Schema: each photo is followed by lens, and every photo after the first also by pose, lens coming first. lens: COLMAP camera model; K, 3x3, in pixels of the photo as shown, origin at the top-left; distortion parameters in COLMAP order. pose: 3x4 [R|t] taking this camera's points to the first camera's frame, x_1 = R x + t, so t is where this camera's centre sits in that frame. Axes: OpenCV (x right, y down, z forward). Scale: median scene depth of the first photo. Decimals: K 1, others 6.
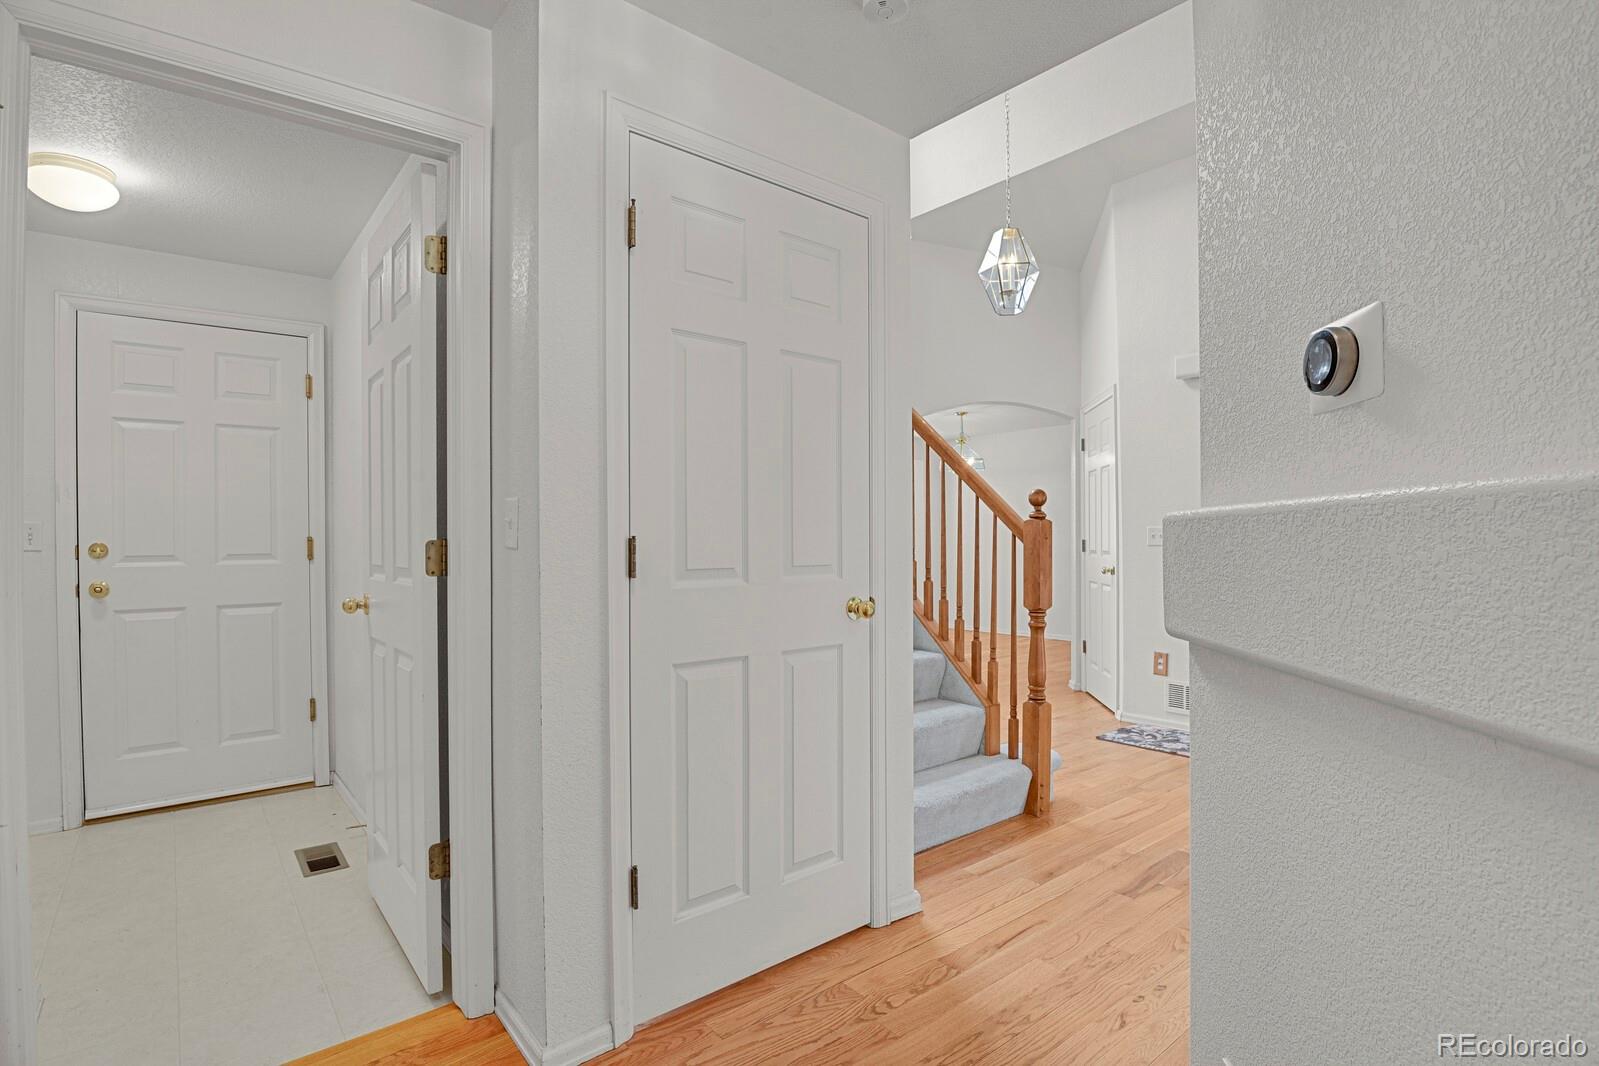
lens RADIAL K [[780.8, 0, 807.3], [0, 780.8, 543.5], [0, 0, 1]] dist [-0.020549, -0.006274]
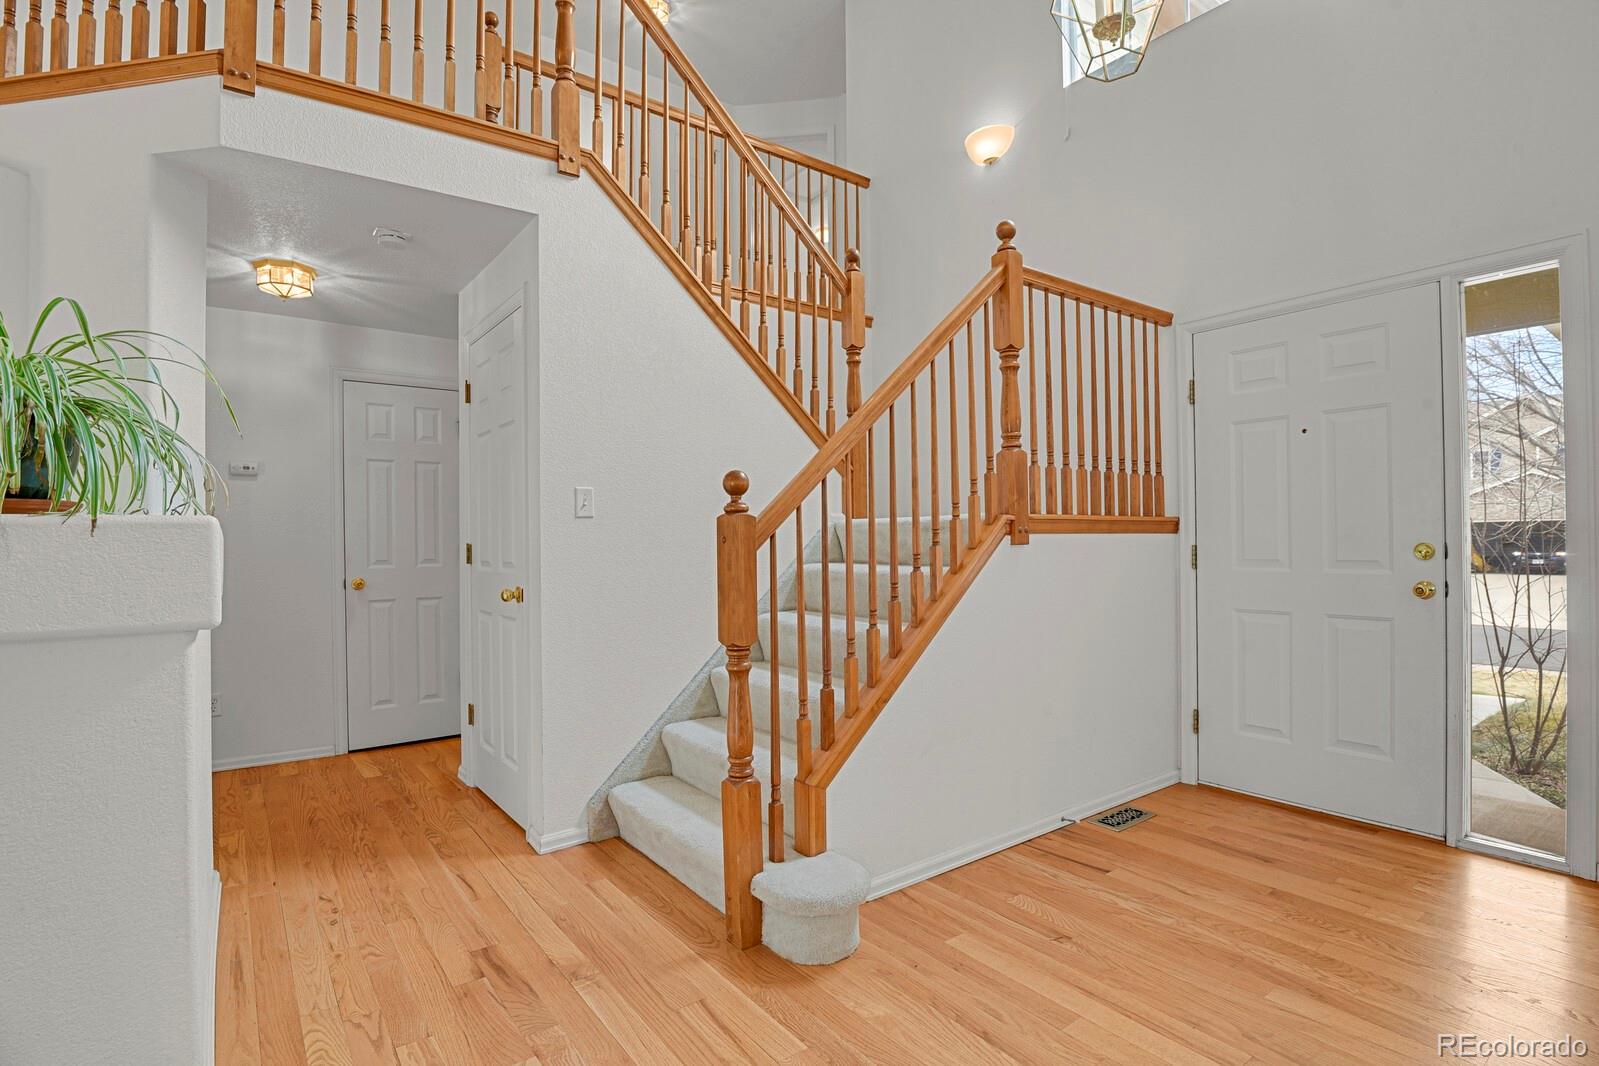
lens RADIAL K [[780.8, 0, 805.6], [0, 780.8, 539.9], [0, 0, 1]] dist [-0.020549, -0.006274]
pose [[-0.049572, 0.002387, -0.998768, 0.945477], [0.007496, 0.999970, 0.002017, -0.010450], [0.998742, -0.007387, -0.049588, 1.050765]]
